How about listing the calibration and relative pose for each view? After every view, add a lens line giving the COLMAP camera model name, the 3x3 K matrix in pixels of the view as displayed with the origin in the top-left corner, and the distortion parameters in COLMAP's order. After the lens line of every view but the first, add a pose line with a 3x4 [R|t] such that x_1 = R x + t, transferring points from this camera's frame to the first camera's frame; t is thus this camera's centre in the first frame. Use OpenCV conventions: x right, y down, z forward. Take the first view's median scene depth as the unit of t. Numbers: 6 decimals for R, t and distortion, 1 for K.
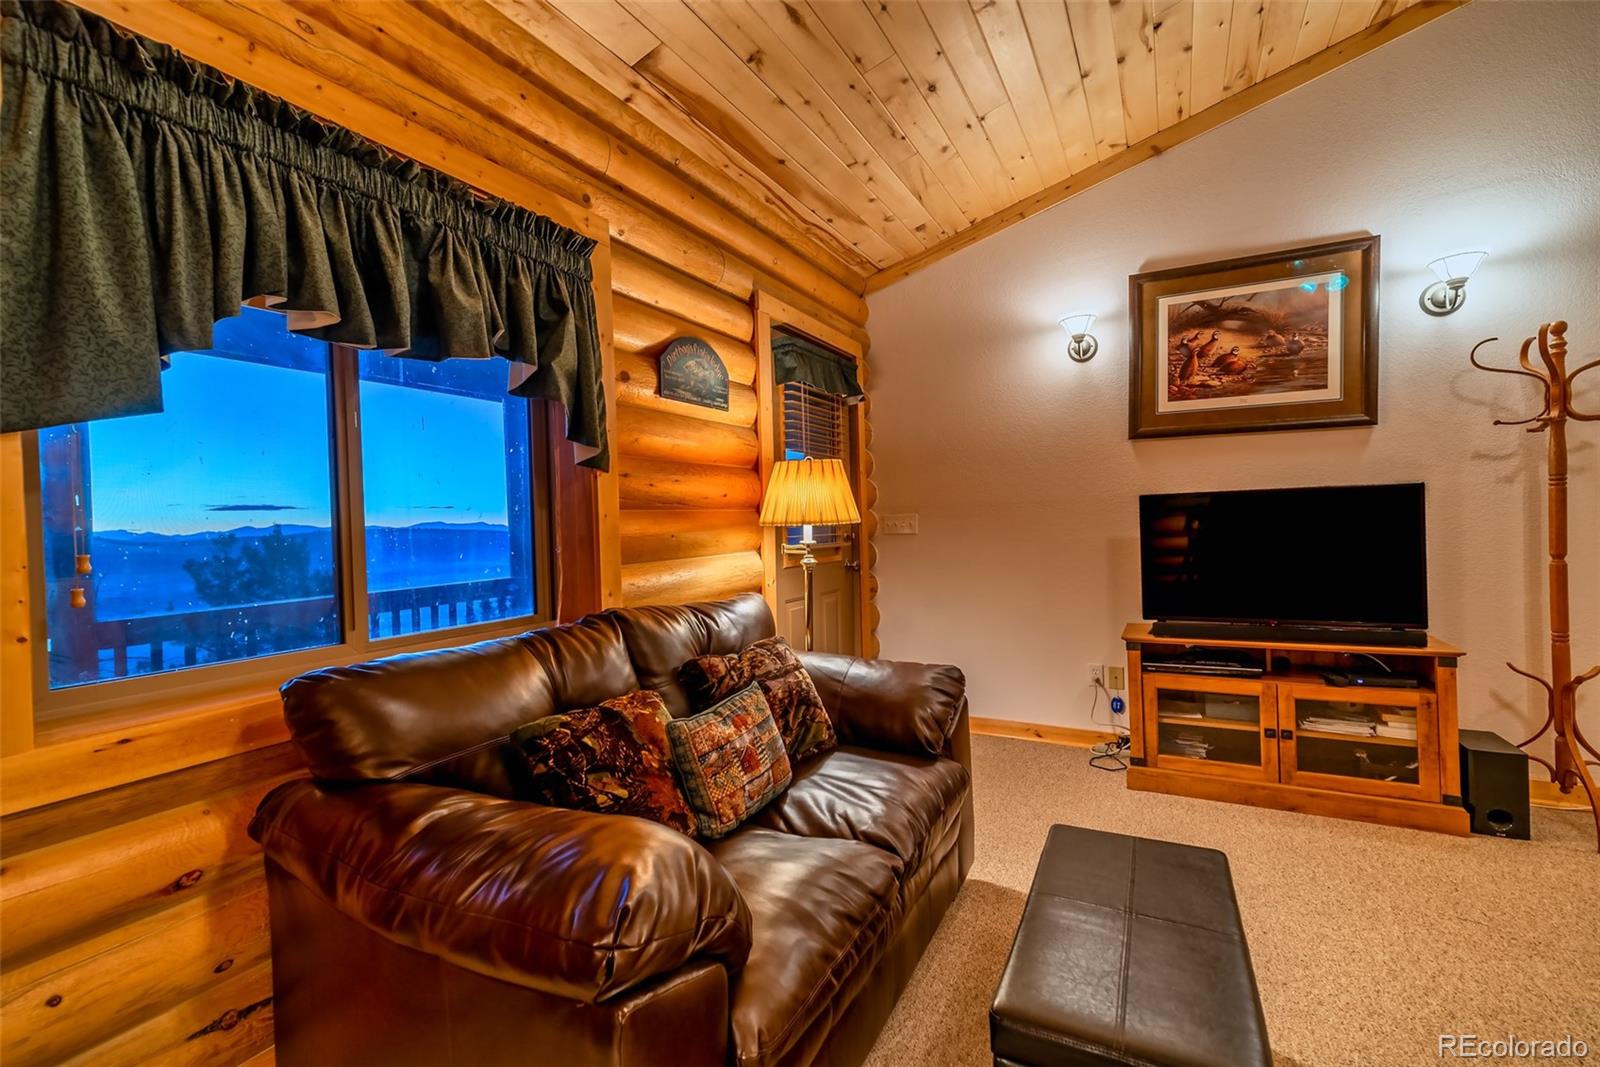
lens RADIAL K [[692.1, 0, 796.9], [0, 692.1, 535.0], [0, 0, 1]] dist [0.008495, 0.000687]
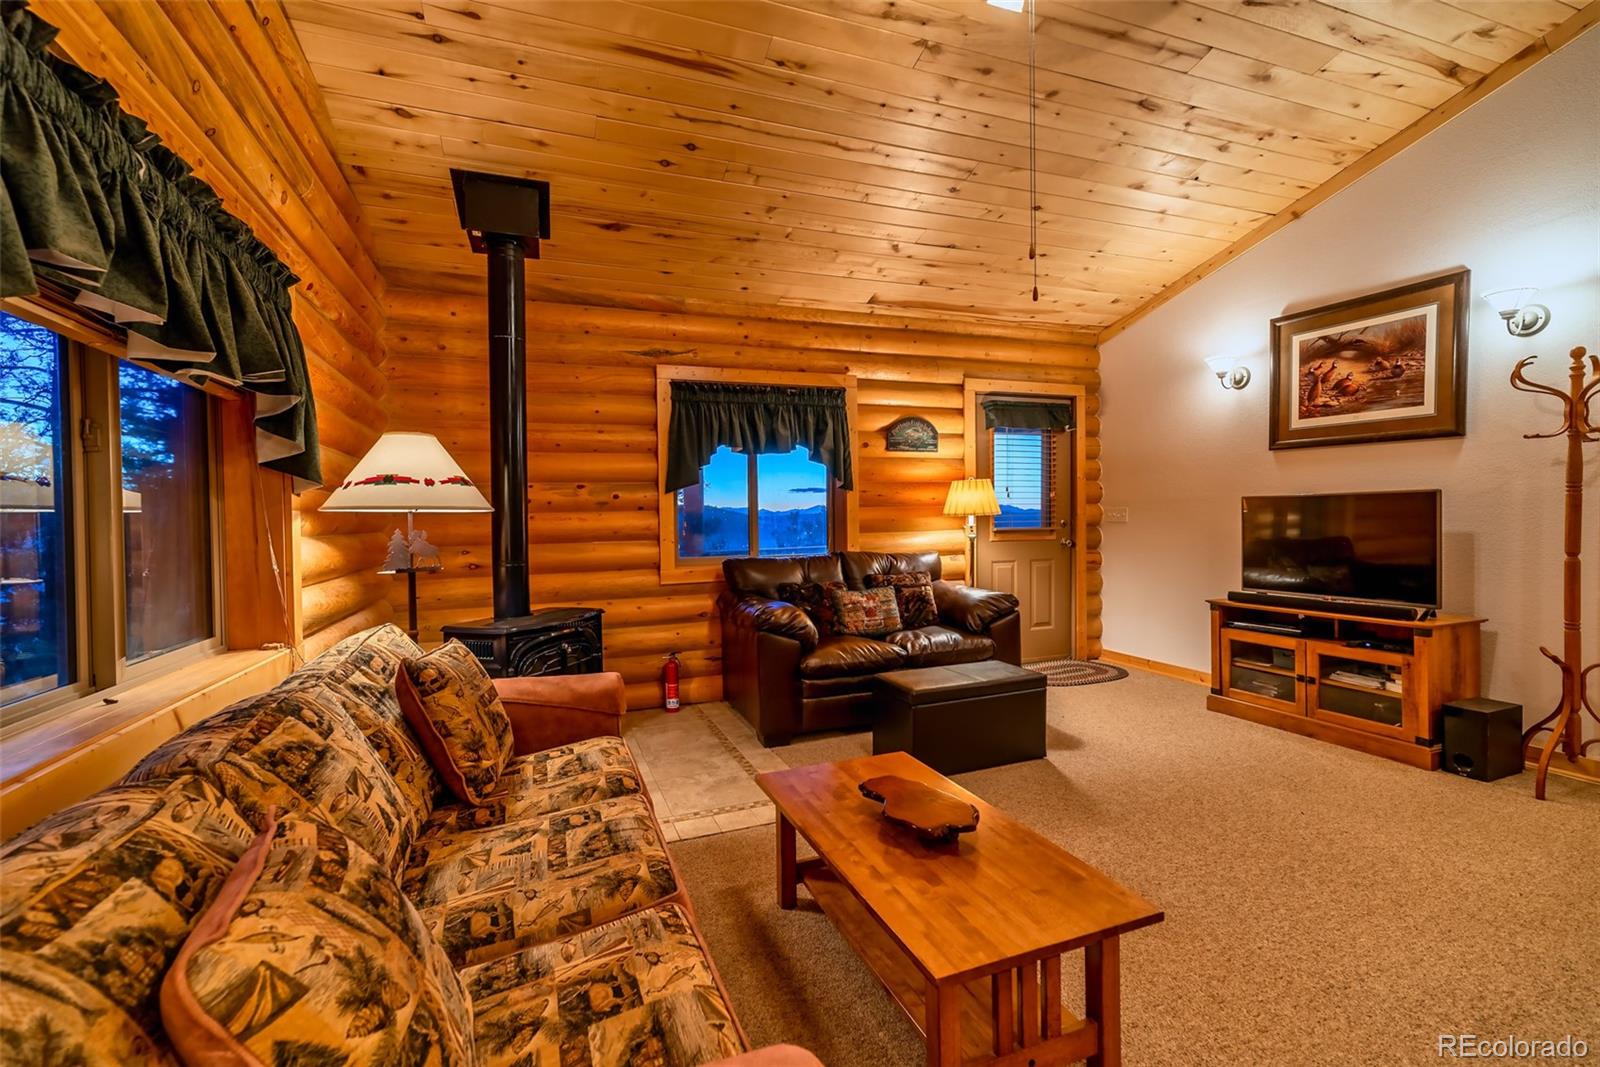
lens RADIAL K [[692.1, 0, 796.4], [0, 692.1, 534.0], [0, 0, 1]] dist [0.008495, 0.000687]
pose [[0.765112, 0.033697, -0.643015, 0.744121], [-0.018289, 0.999364, 0.030608, -0.012008], [0.643638, -0.011659, 0.765242, -0.591900]]
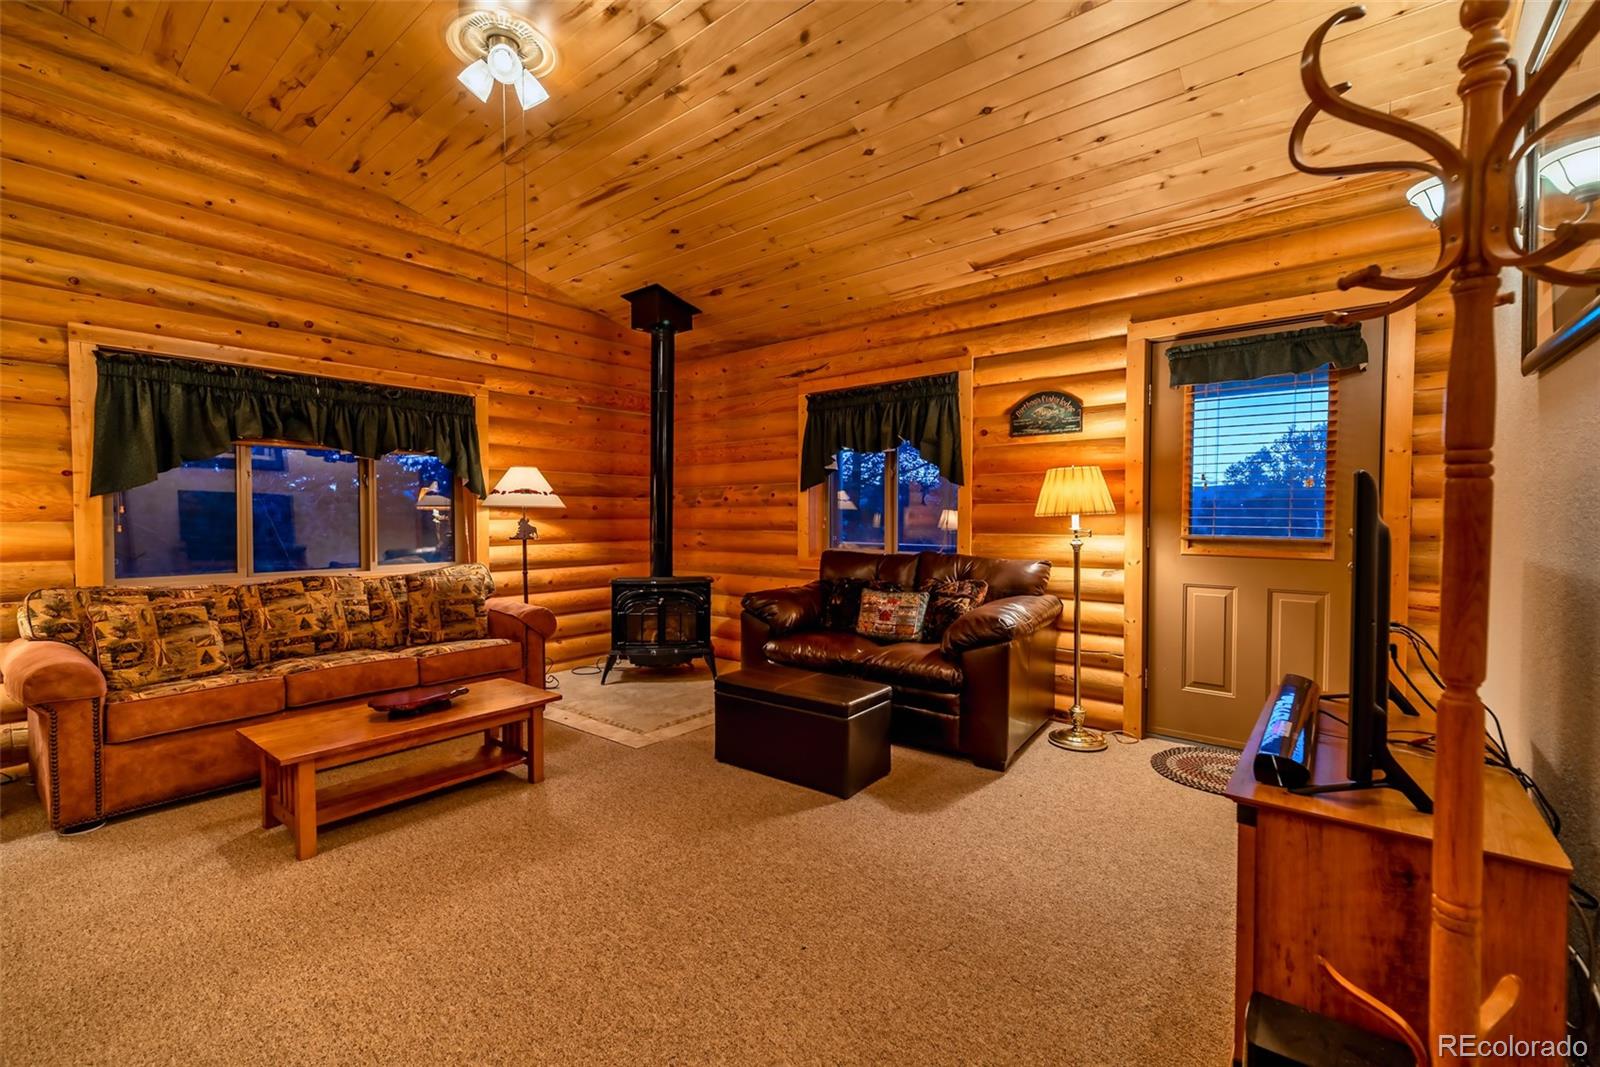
lens RADIAL K [[692.1, 0, 796.2], [0, 692.1, 532.9], [0, 0, 1]] dist [0.008495, 0.000687]
pose [[-0.174357, 0.059575, -0.982879, 1.292494], [-0.012088, 0.997963, 0.062634, -0.053376], [0.984608, 0.022801, -0.173281, 0.639250]]
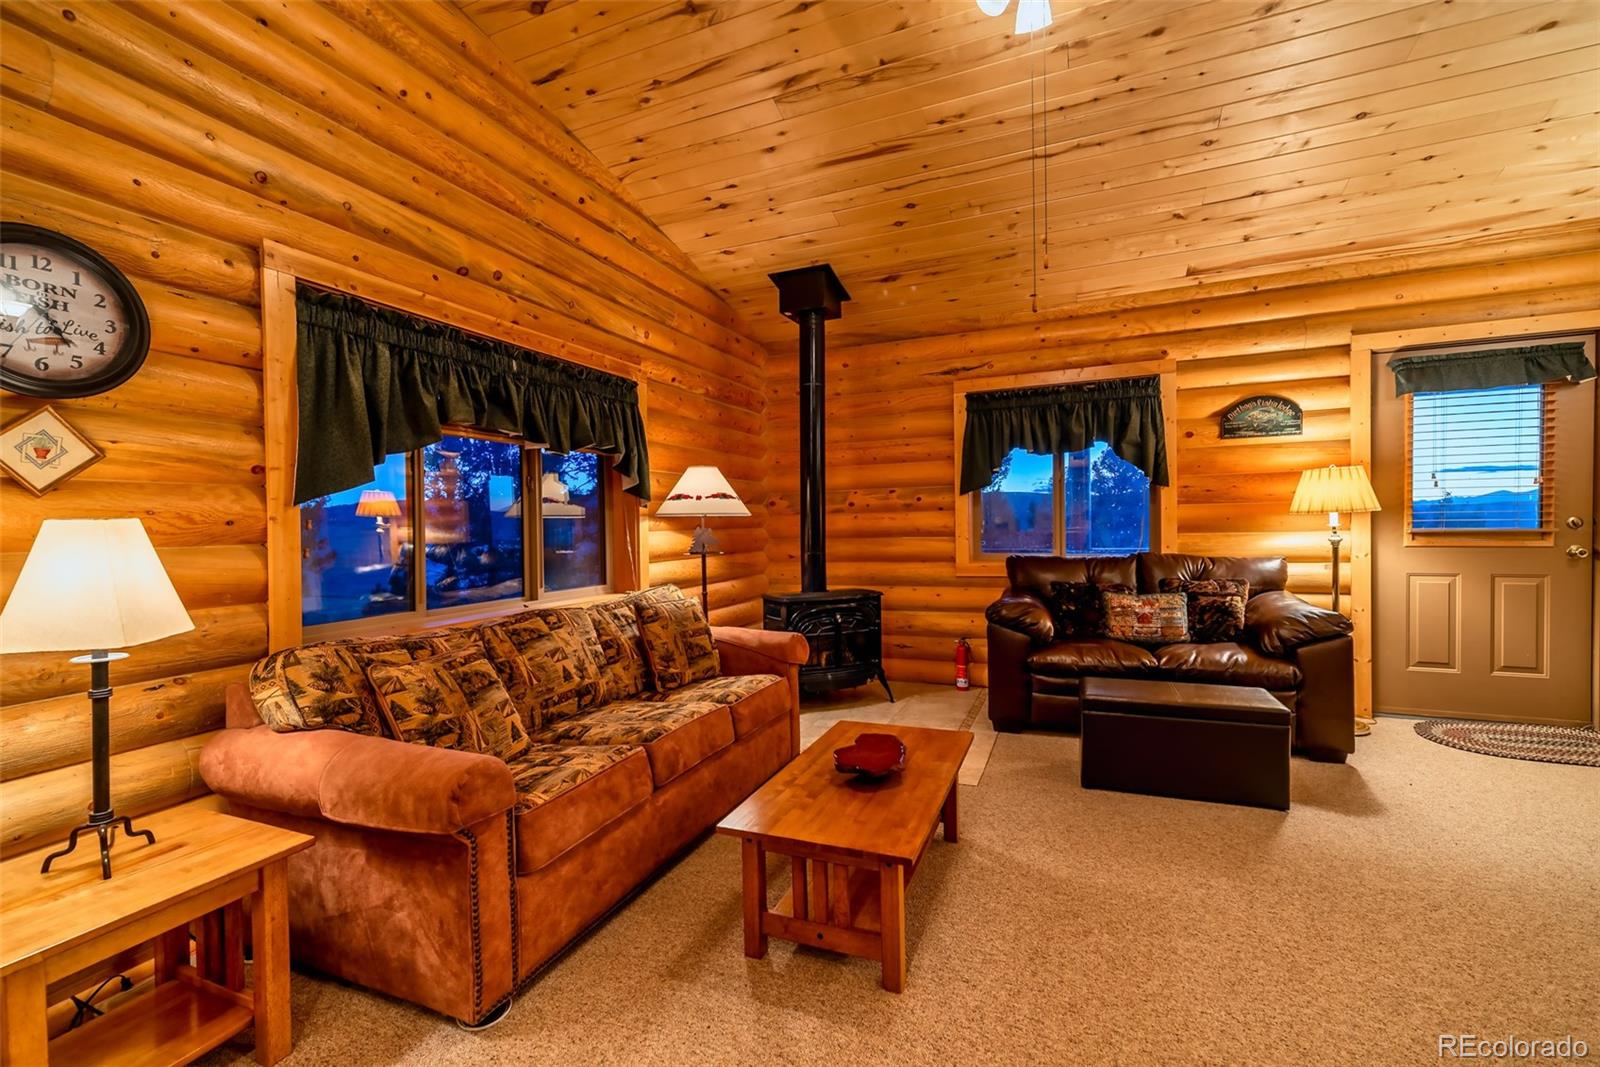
lens RADIAL K [[692.1, 0, 796.5], [0, 692.1, 533.3], [0, 0, 1]] dist [0.008495, 0.000687]
pose [[0.113706, 0.046814, -0.992411, 1.177972], [-0.002002, 0.998898, 0.046890, -0.033874], [0.993512, -0.003345, 0.113674, -0.221691]]
